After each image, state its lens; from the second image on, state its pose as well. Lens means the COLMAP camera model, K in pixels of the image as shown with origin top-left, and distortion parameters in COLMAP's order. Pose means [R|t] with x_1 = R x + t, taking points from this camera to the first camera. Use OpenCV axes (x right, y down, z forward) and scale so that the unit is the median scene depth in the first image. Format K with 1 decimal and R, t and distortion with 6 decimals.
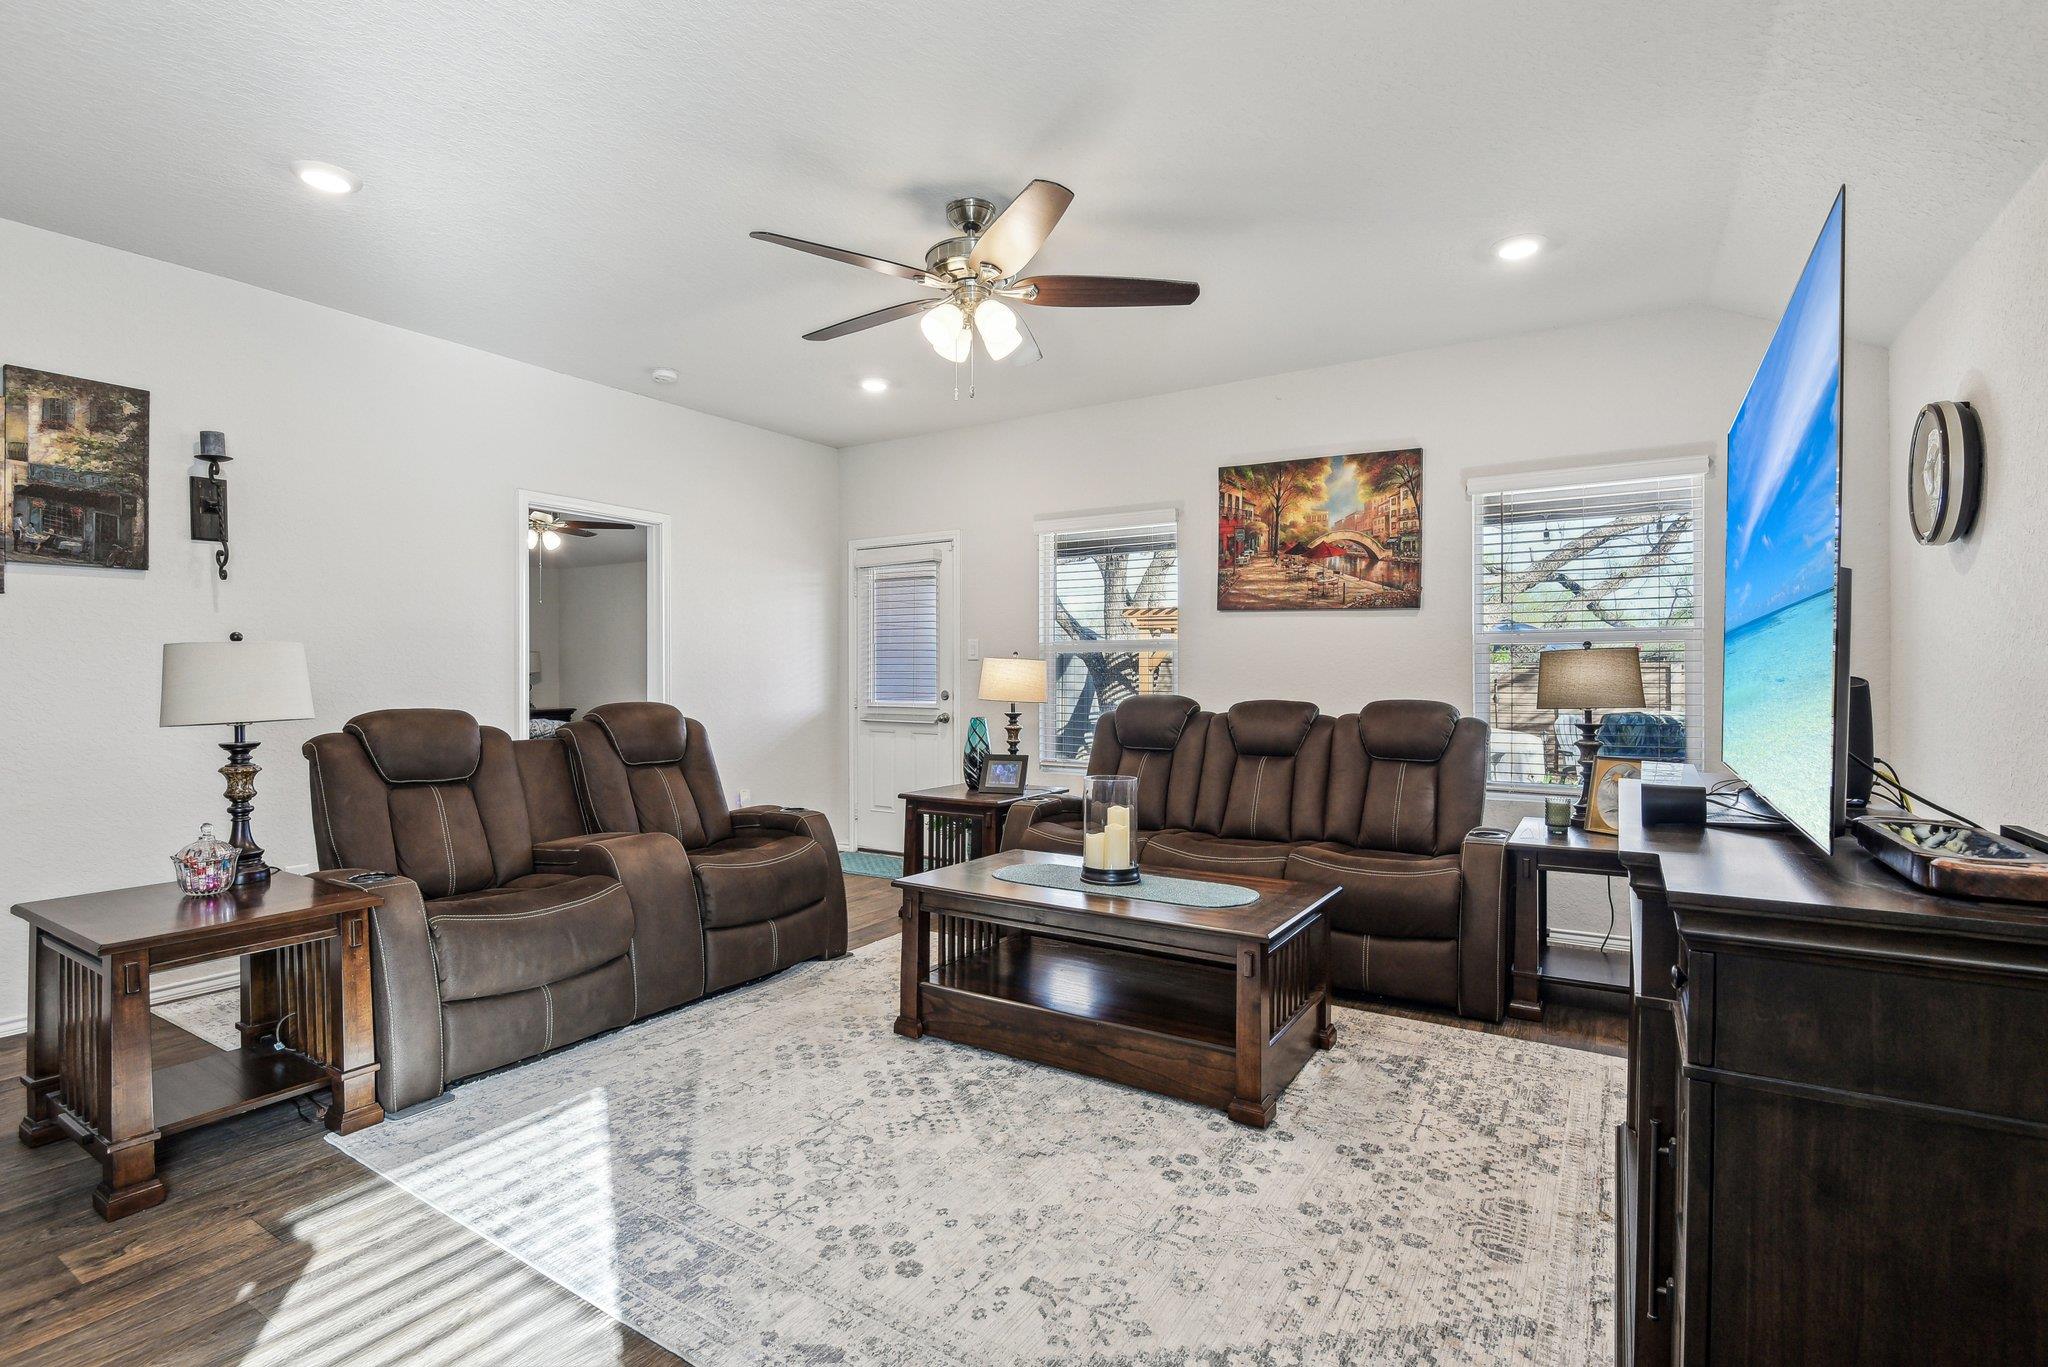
lens RADIAL K [[955.3, 0, 1018.5], [0, 955.3, 679.8], [0, 0, 1]] dist [-0.014121, -0.001612]
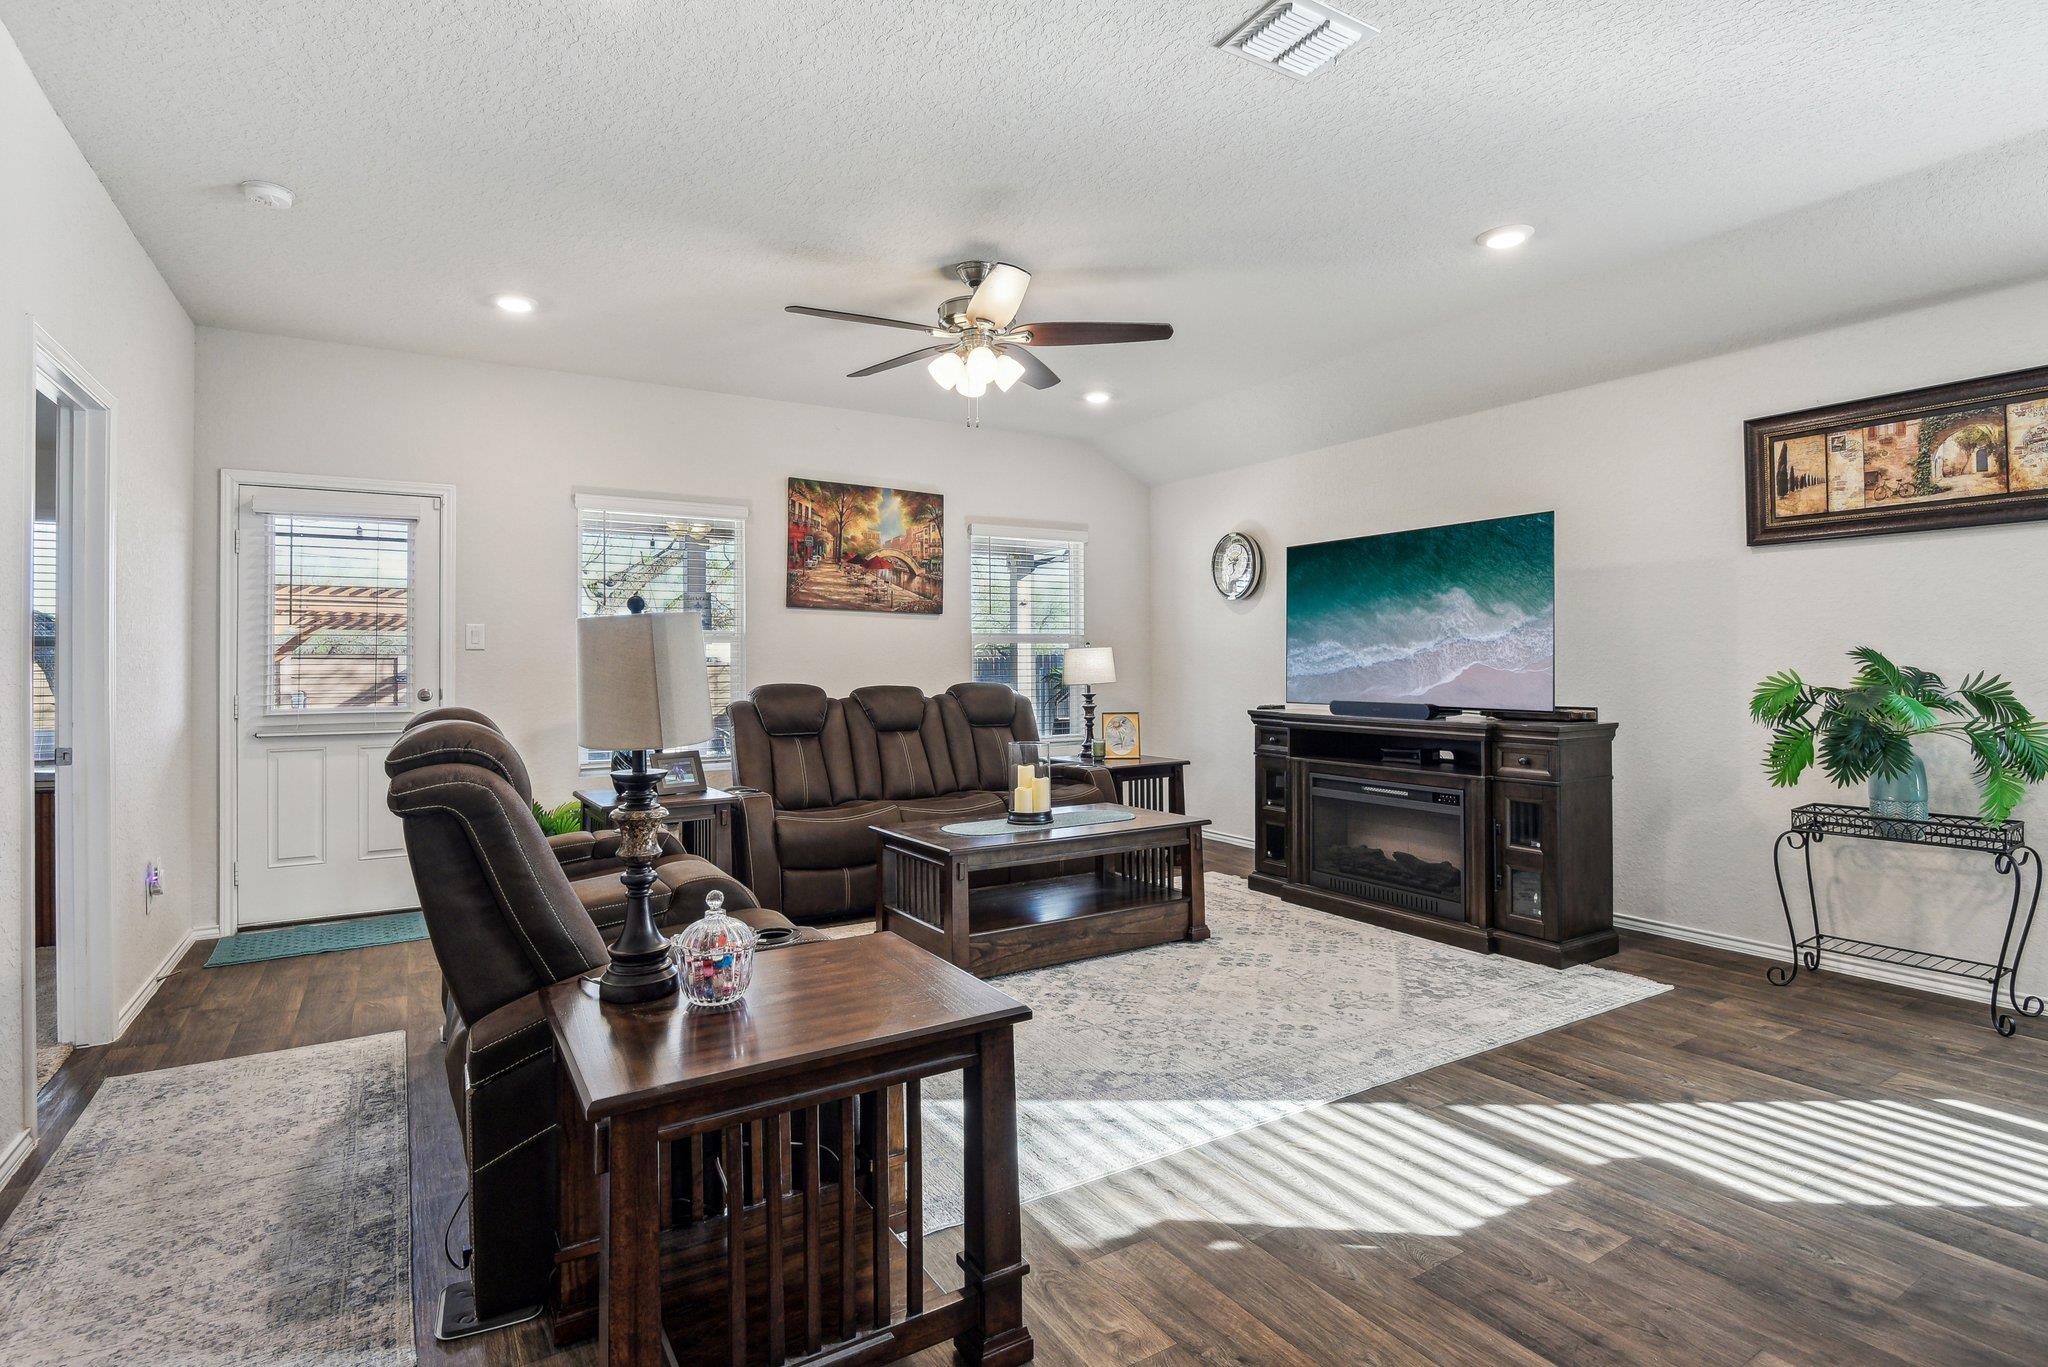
lens RADIAL K [[996.5, 0, 1019.0], [0, 996.5, 650.0], [0, 0, 1]] dist [-0.011128, -0.008856]
pose [[0.443115, 0.009804, 0.896411, -0.770887], [0.013623, 0.999751, -0.017668, 0.000923], [-0.896361, 0.020041, 0.442871, 0.283279]]
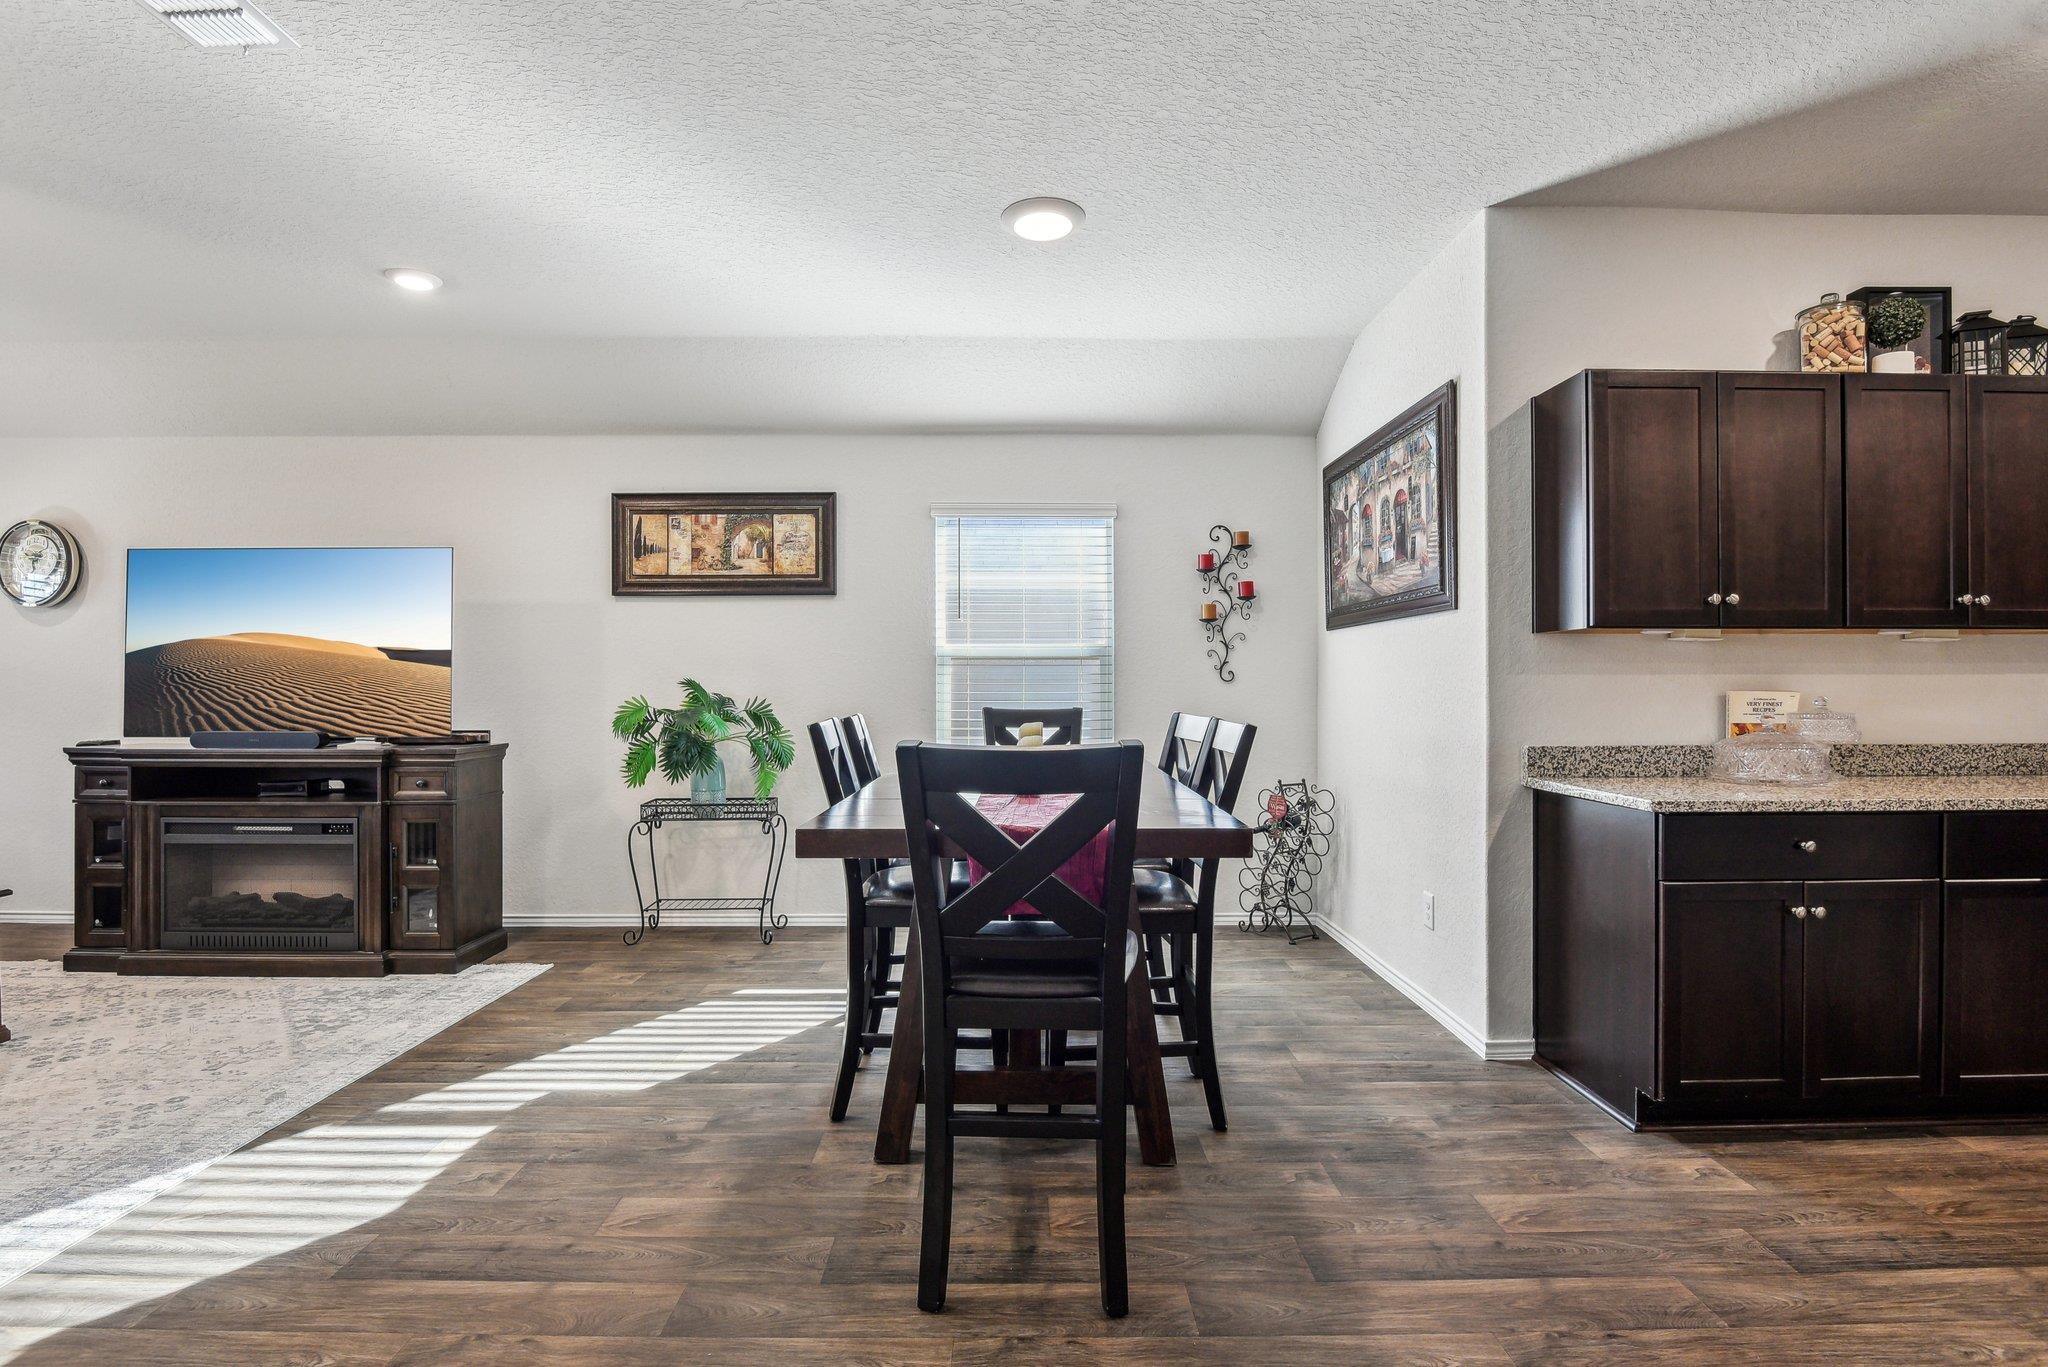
lens RADIAL K [[989.3, 0, 1017.4], [0, 989.3, 684.1], [0, 0, 1]] dist [-0.007448, -0.008819]
pose [[-0.537231, 0.002780, 0.843431, -0.847605], [0.008190, 0.999965, 0.001920, 0.000698], [-0.843395, 0.007939, -0.537235, 0.297449]]
